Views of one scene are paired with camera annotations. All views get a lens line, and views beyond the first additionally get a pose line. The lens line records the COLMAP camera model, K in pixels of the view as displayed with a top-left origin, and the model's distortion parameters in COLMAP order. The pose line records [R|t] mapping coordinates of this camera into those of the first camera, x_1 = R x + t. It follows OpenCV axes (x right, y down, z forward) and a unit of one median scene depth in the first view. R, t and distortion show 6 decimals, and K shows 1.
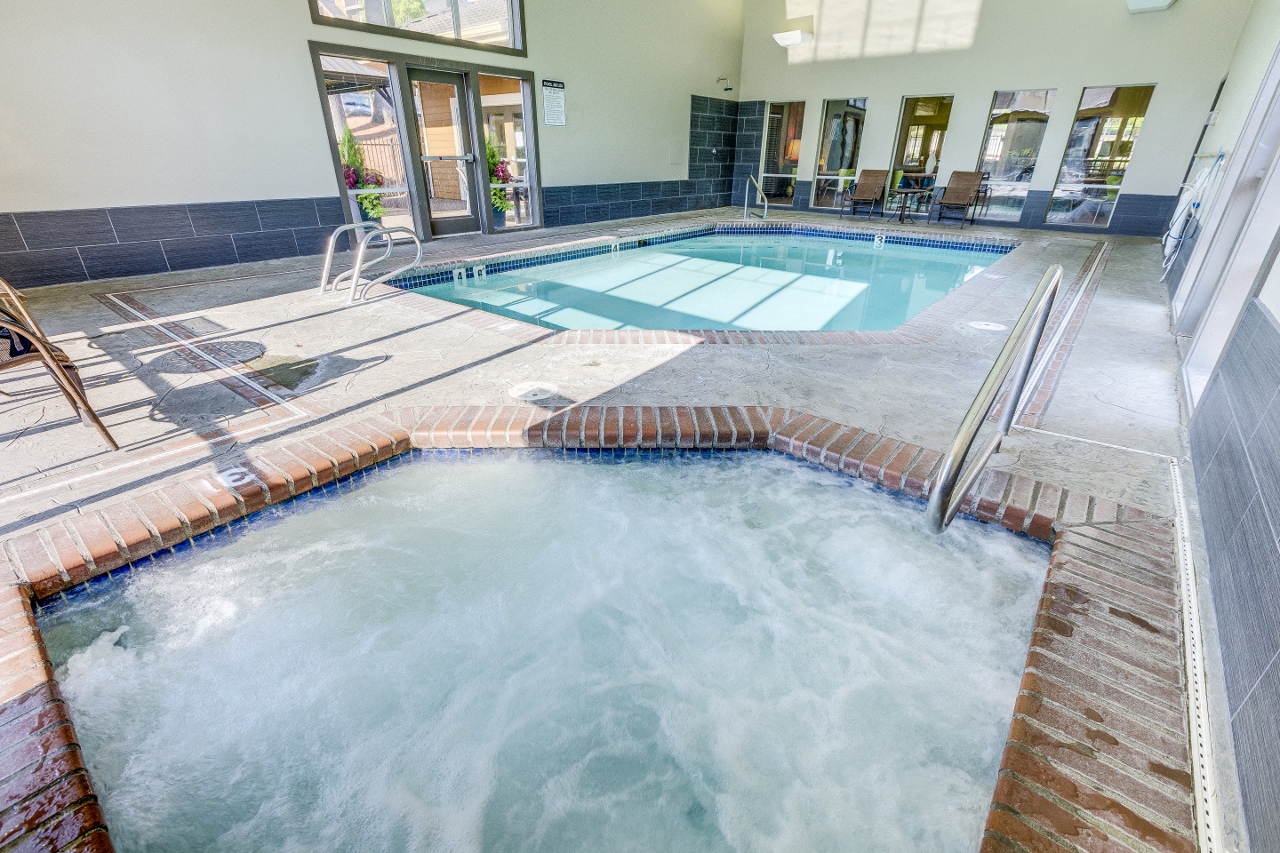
lens RADIAL K [[563.9, 0, 640.0], [0, 563.9, 426.5], [0, 0, 1]] dist [0.000548, 0.000039]
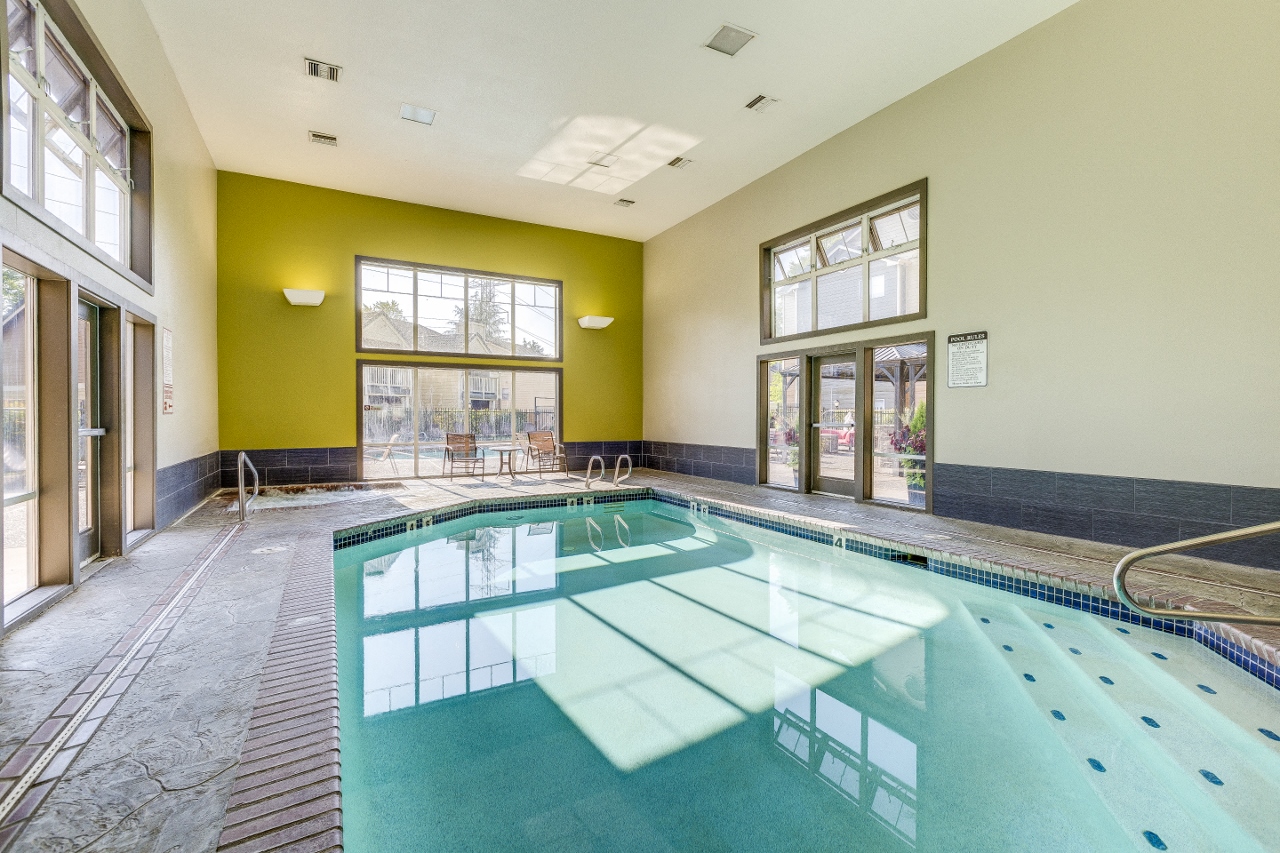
lens RADIAL K [[563.9, 0, 640.0], [0, 563.9, 426.5], [0, 0, 1]] dist [0.000548, 0.000039]
pose [[-0.390859, 0.005831, -0.920432, 0.711949], [-0.402728, 0.898101, 0.176707, -0.476112], [0.827671, 0.439751, -0.348683, 0.985995]]
